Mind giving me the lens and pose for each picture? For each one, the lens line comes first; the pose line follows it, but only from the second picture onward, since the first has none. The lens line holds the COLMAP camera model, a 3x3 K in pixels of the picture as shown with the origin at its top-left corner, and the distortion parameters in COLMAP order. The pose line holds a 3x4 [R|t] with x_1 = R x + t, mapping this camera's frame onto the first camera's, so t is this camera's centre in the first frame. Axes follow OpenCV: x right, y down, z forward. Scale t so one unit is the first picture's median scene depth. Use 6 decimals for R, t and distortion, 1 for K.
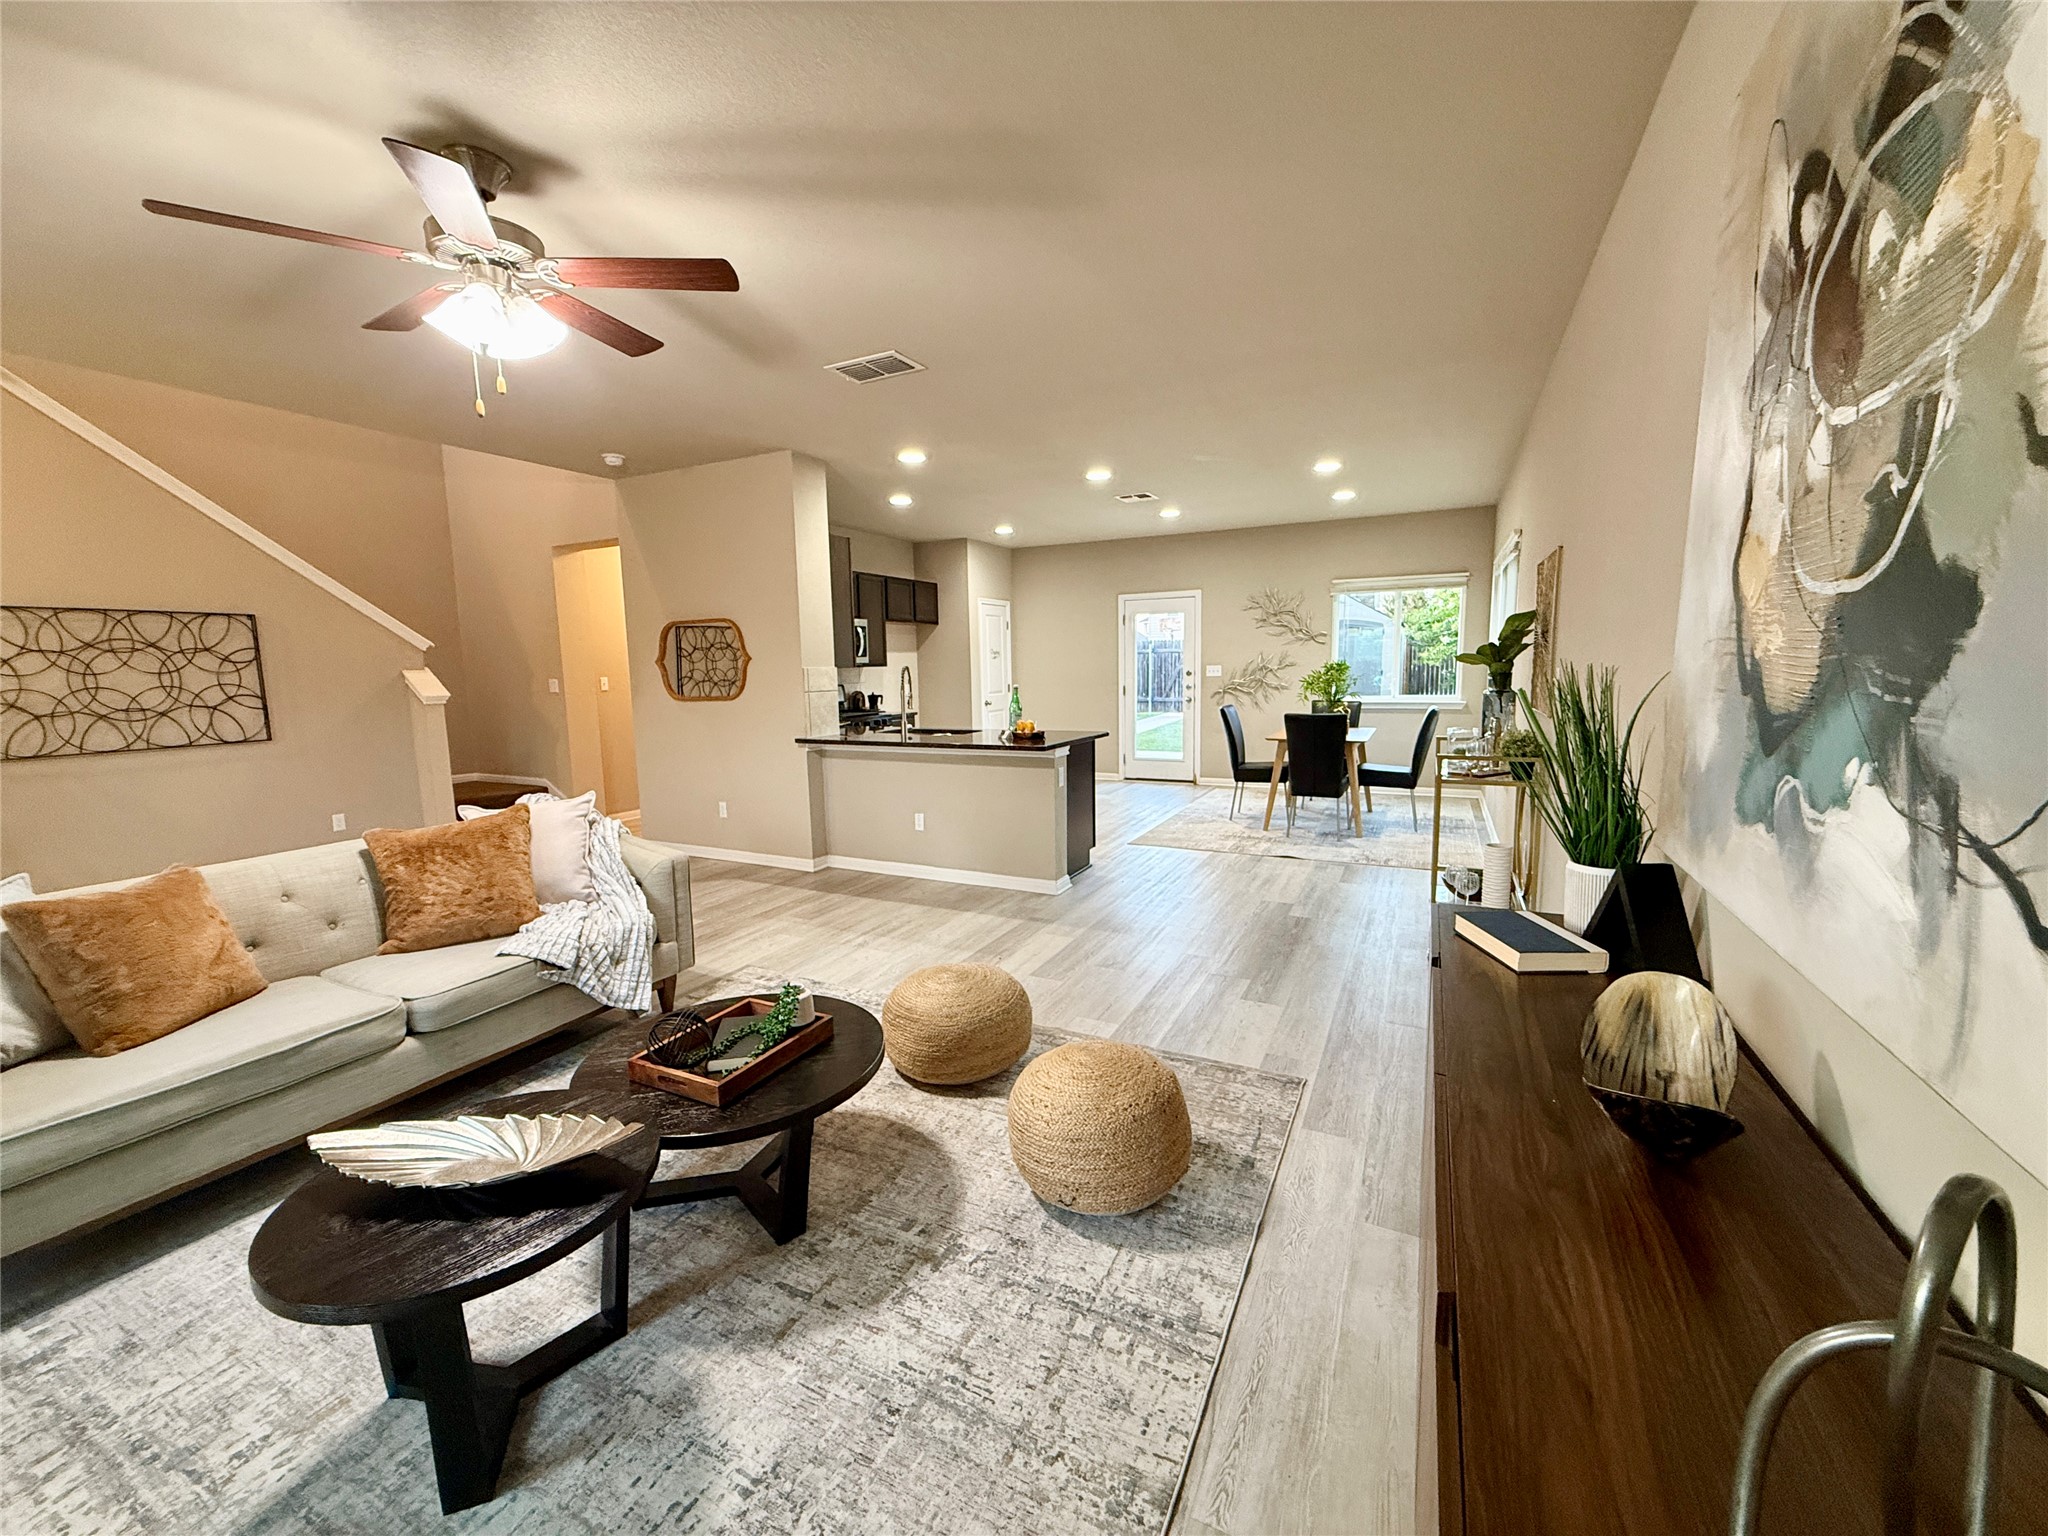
lens RADIAL K [[813.3, 0, 1033.8], [0, 813.3, 766.3], [0, 0, 1]] dist [-0.001332, -0.000052]
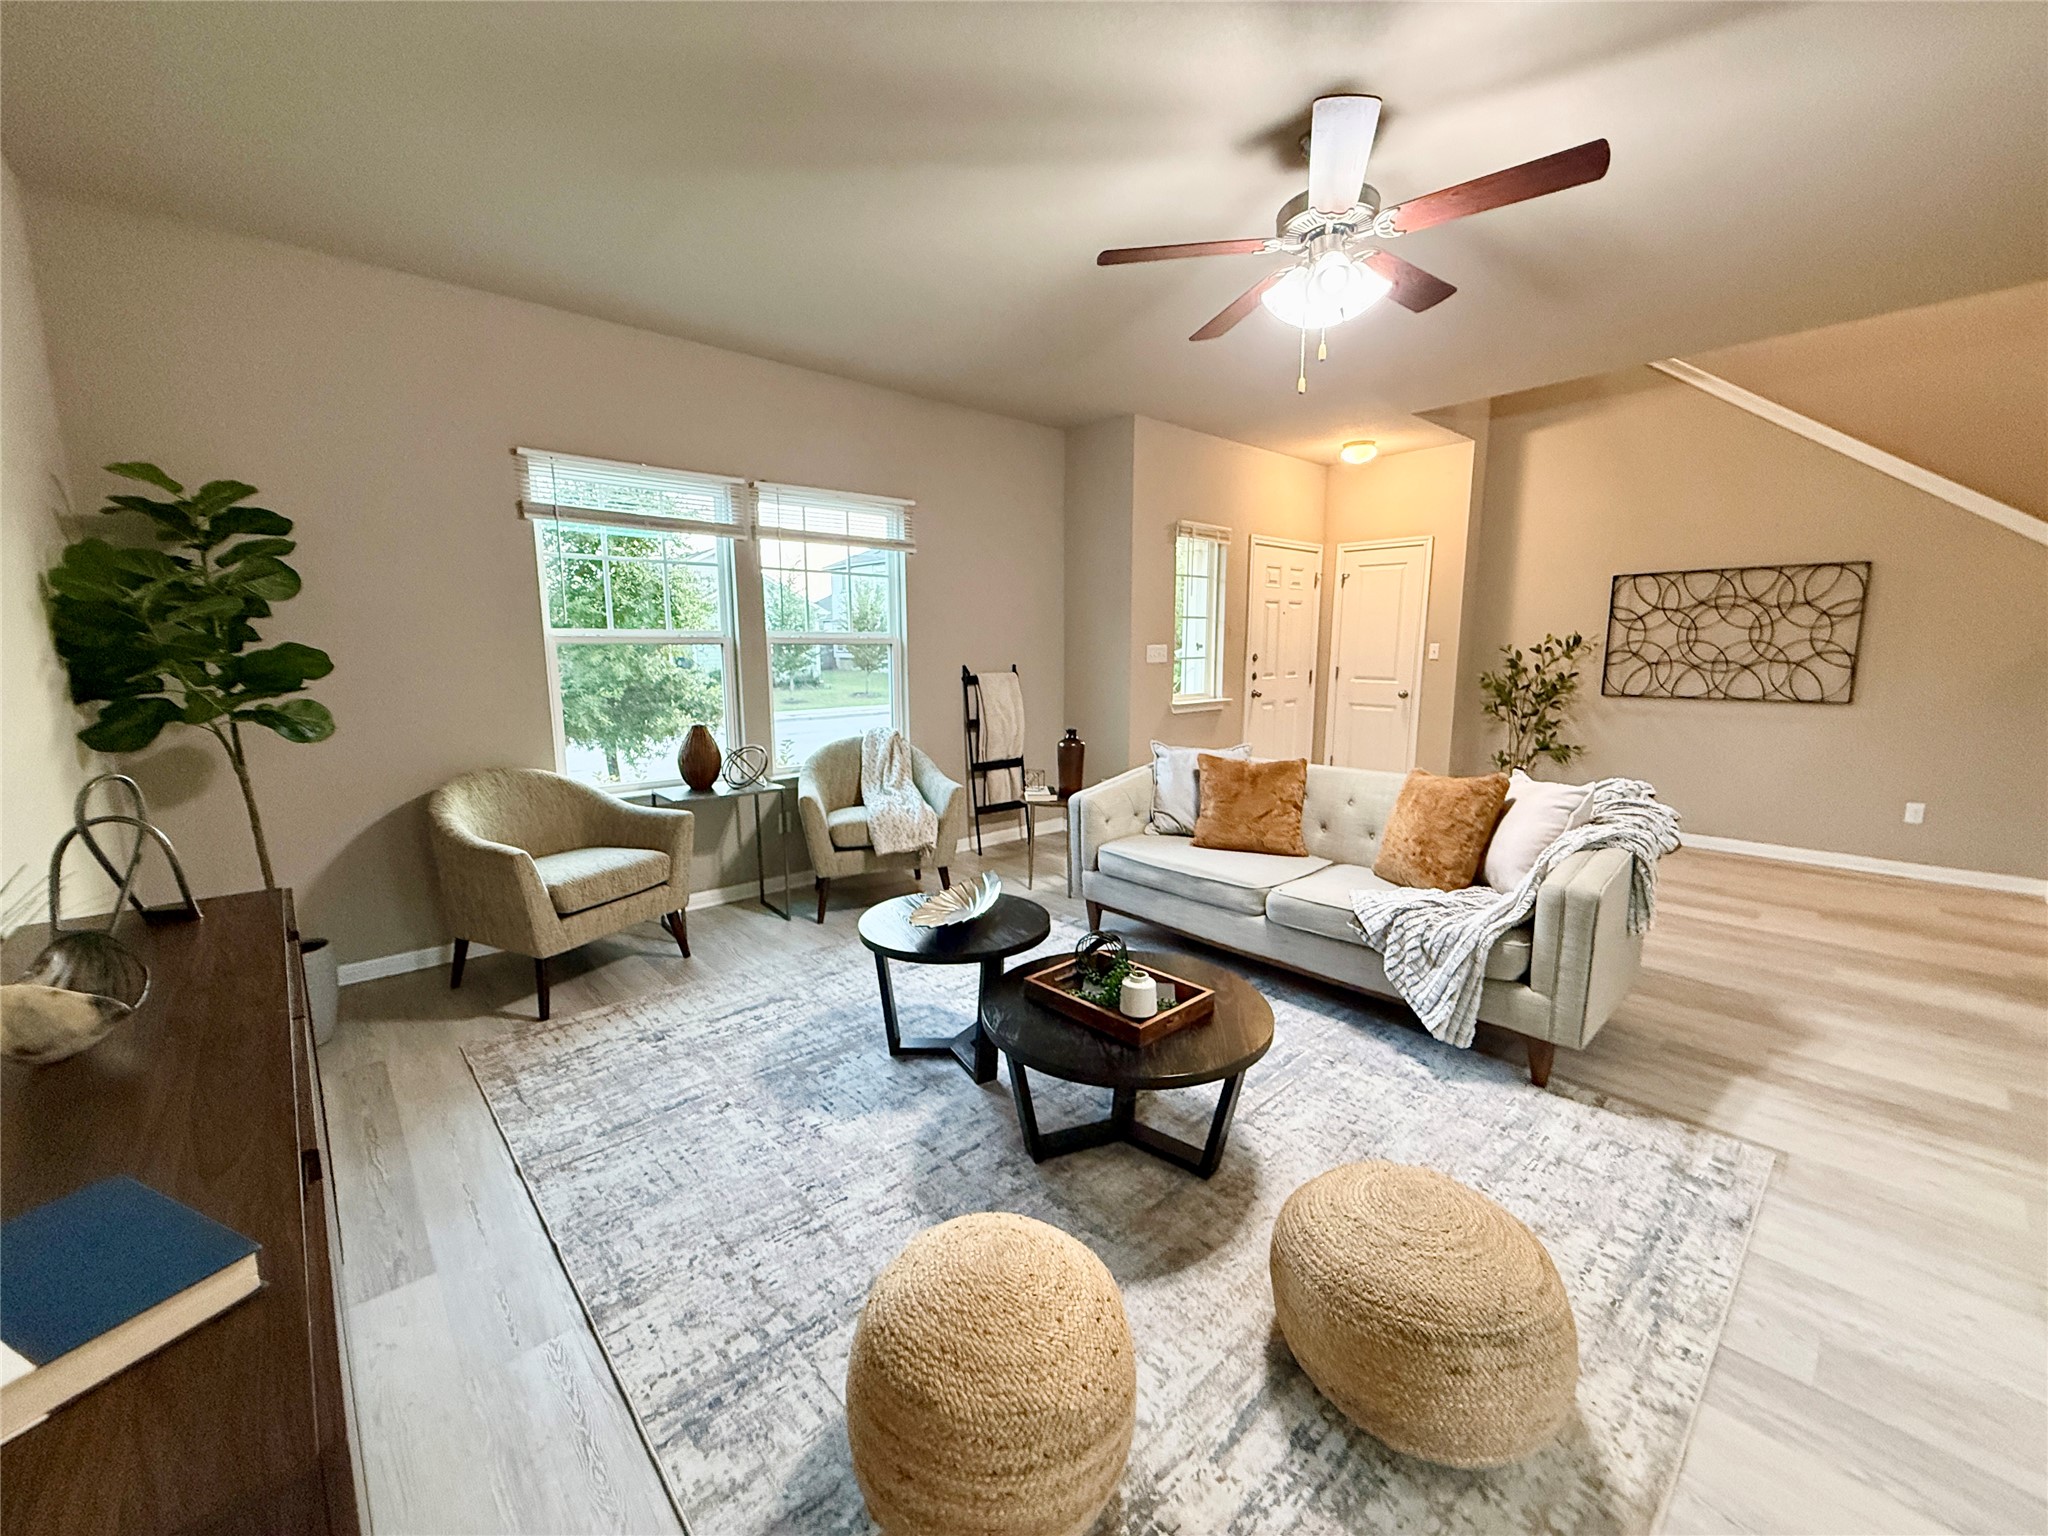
lens RADIAL K [[813.3, 0, 1038.9], [0, 813.3, 787.3], [0, 0, 1]] dist [-0.001332, -0.000052]
pose [[-0.365589, 0.183666, -0.912476, 0.249669], [-0.104906, 0.965961, 0.236462, -0.065750], [0.924846, 0.182172, -0.333877, 0.524935]]
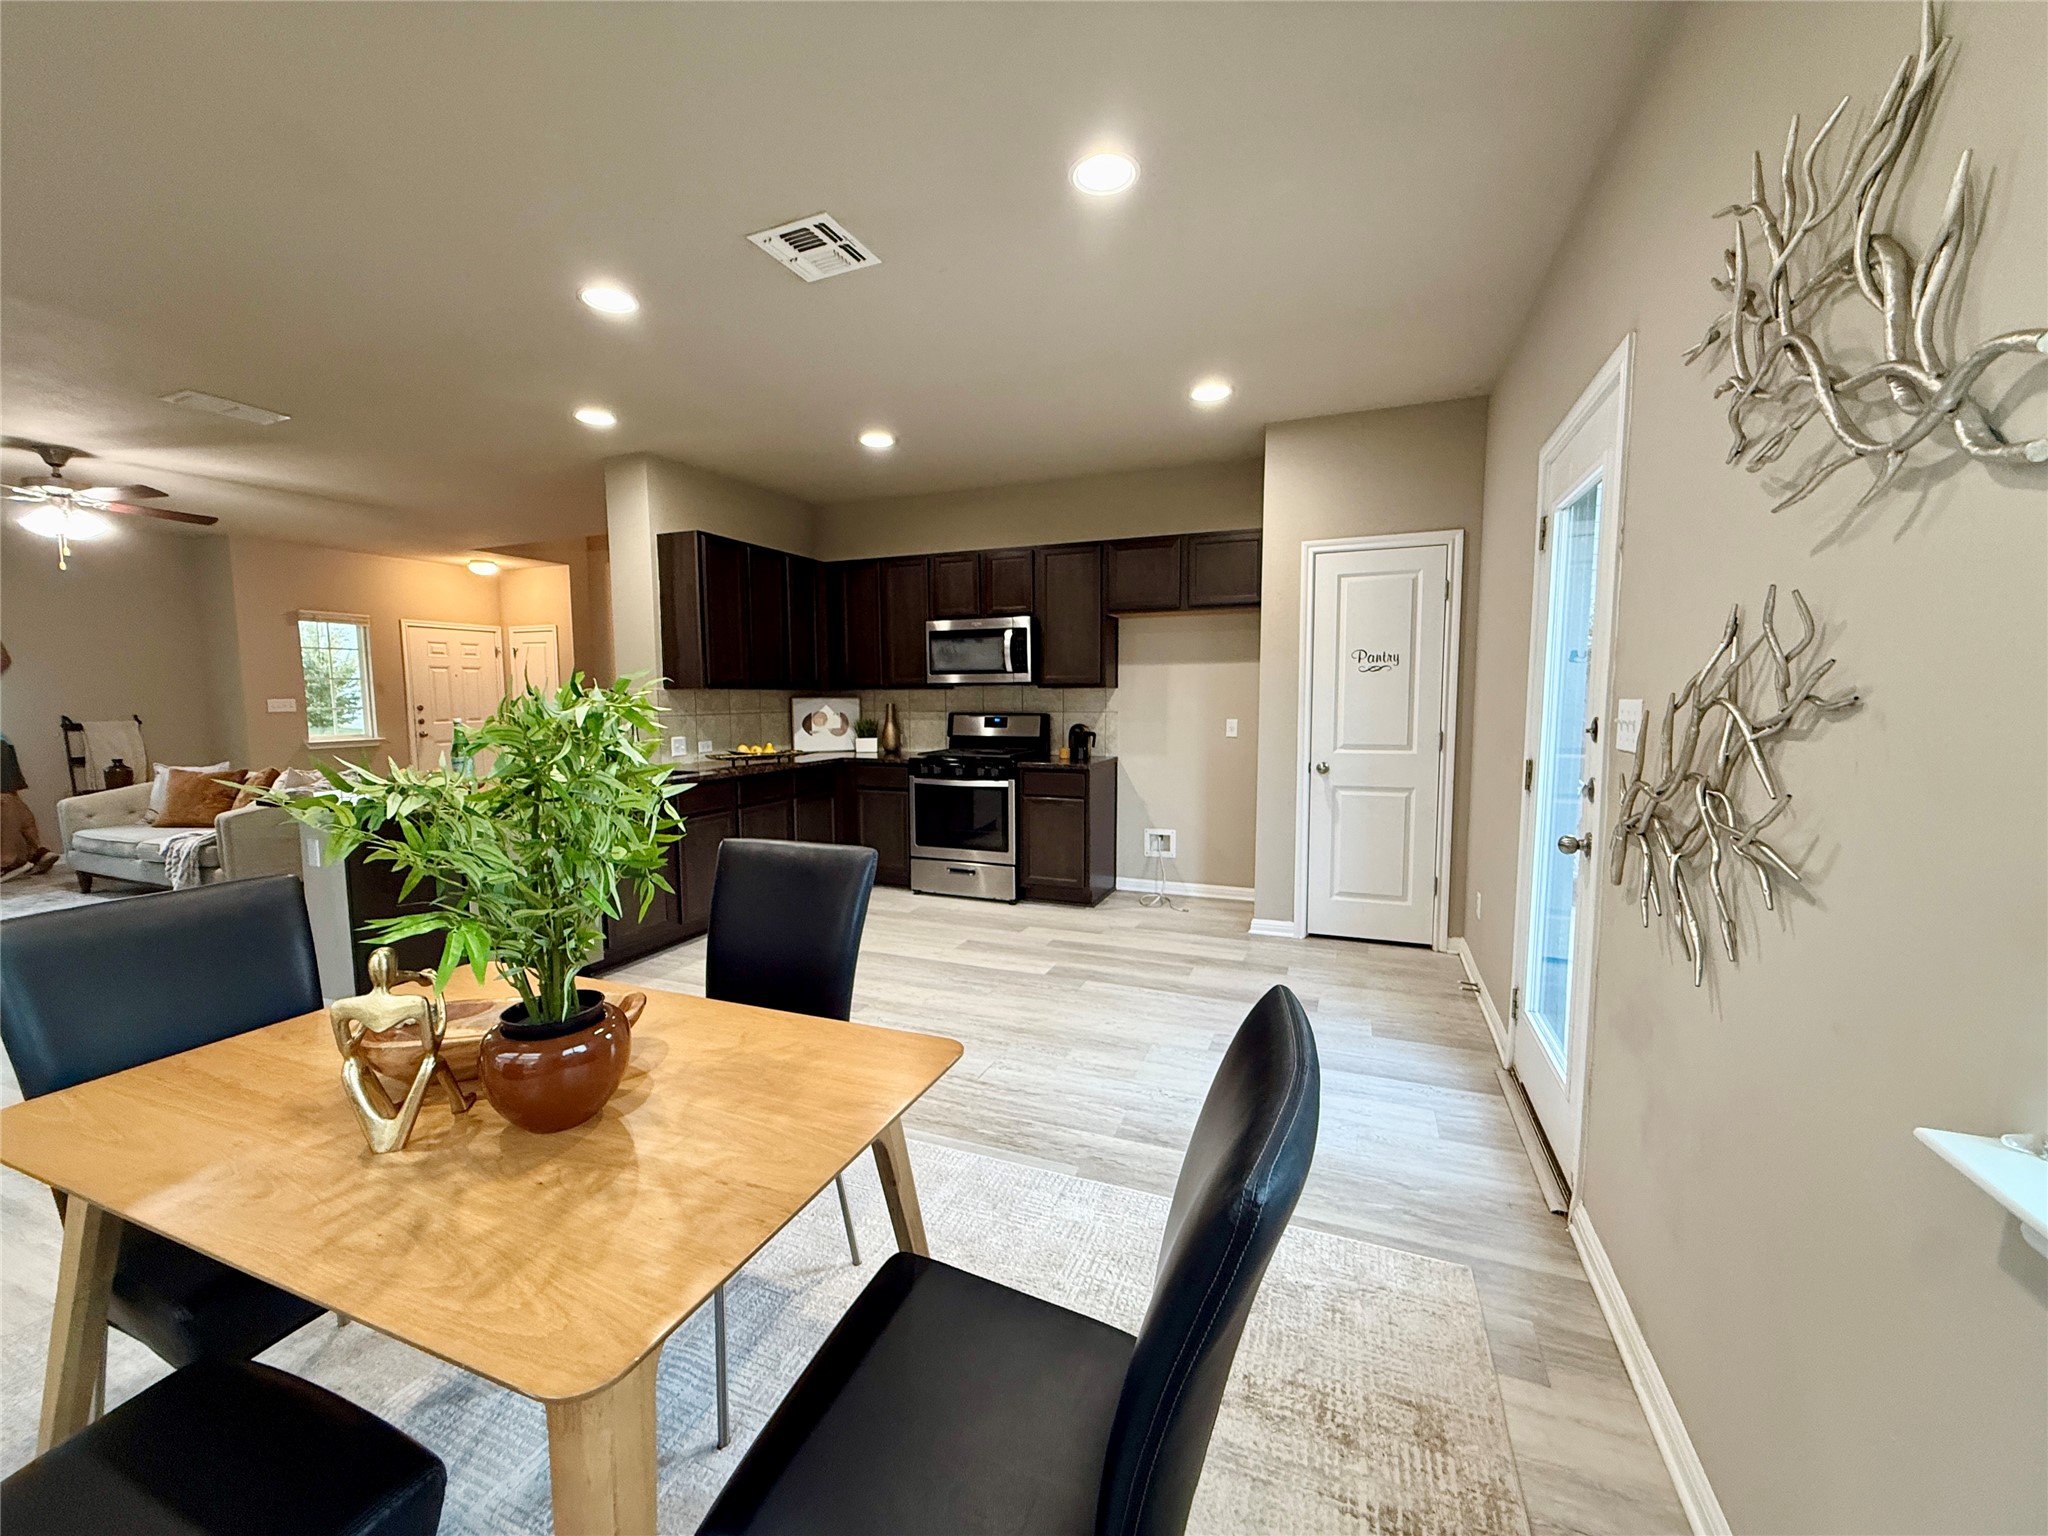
lens RADIAL K [[813.3, 0, 1022.7], [0, 813.3, 774.7], [0, 0, 1]] dist [-0.001332, -0.000052]
pose [[0.071441, 0.117664, -0.990480, 0.750892], [-0.120568, 0.986755, 0.108525, -0.200582], [0.990131, 0.111667, 0.084681, 1.533764]]
